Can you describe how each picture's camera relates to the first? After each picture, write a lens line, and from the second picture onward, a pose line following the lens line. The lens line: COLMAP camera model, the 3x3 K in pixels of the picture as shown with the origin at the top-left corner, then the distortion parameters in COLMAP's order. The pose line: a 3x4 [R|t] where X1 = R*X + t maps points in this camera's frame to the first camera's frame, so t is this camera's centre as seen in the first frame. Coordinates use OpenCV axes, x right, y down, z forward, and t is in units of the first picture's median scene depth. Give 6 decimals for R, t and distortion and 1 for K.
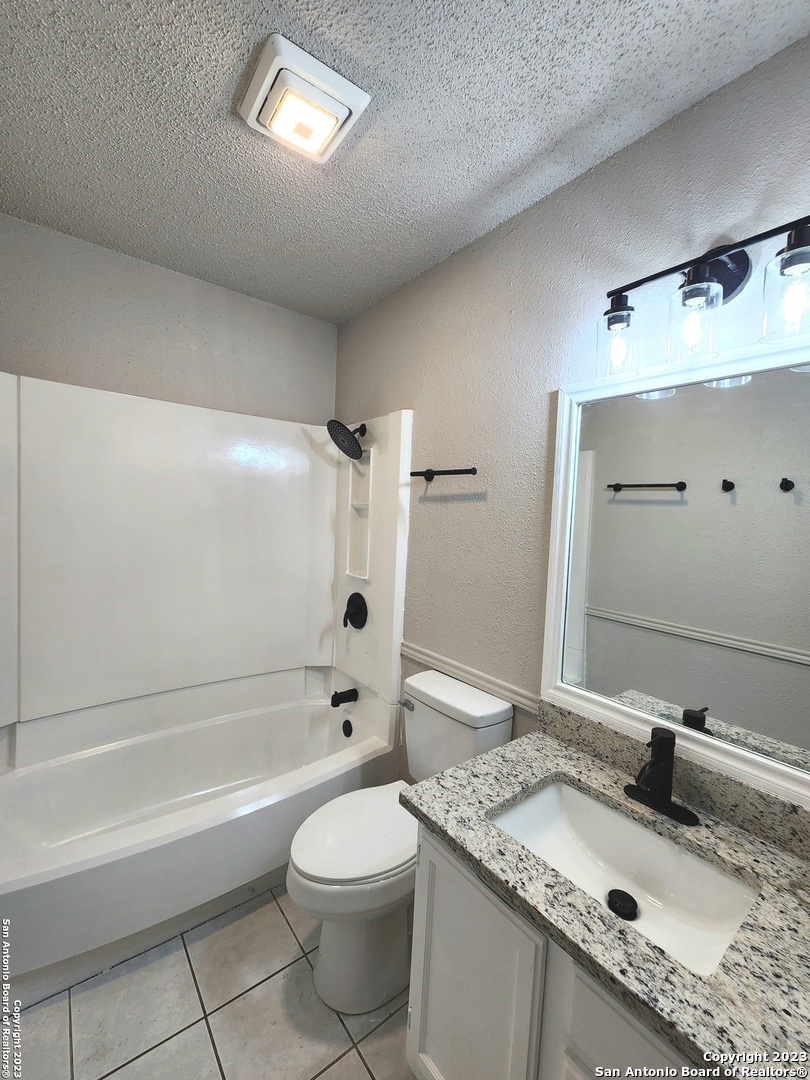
lens RADIAL K [[443.0, 0, 400.2], [0, 443.0, 536.1], [0, 0, 1]] dist [0.006480, -0.002821]
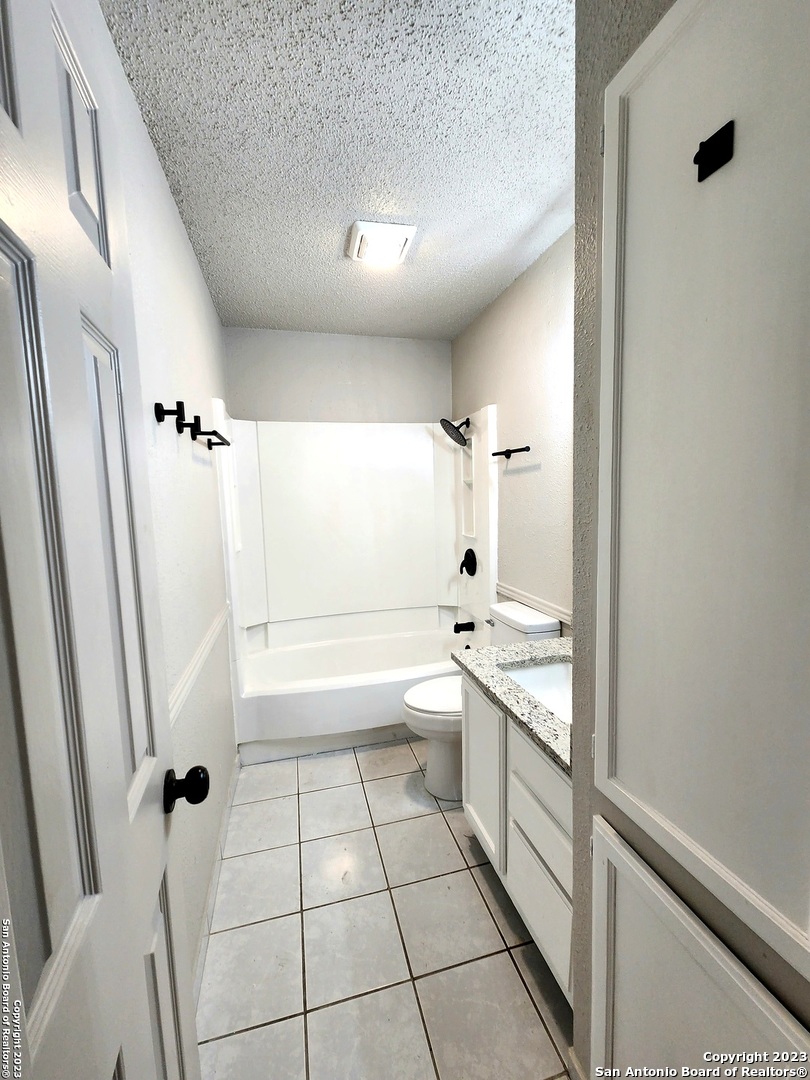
lens RADIAL K [[443.0, 0, 407.1], [0, 443.0, 538.9], [0, 0, 1]] dist [0.006480, -0.002821]
pose [[0.919763, -0.026020, -0.391610, 0.316156], [0.045523, 0.998138, 0.040598, 0.049434], [0.389825, -0.055168, 0.919235, -0.351643]]
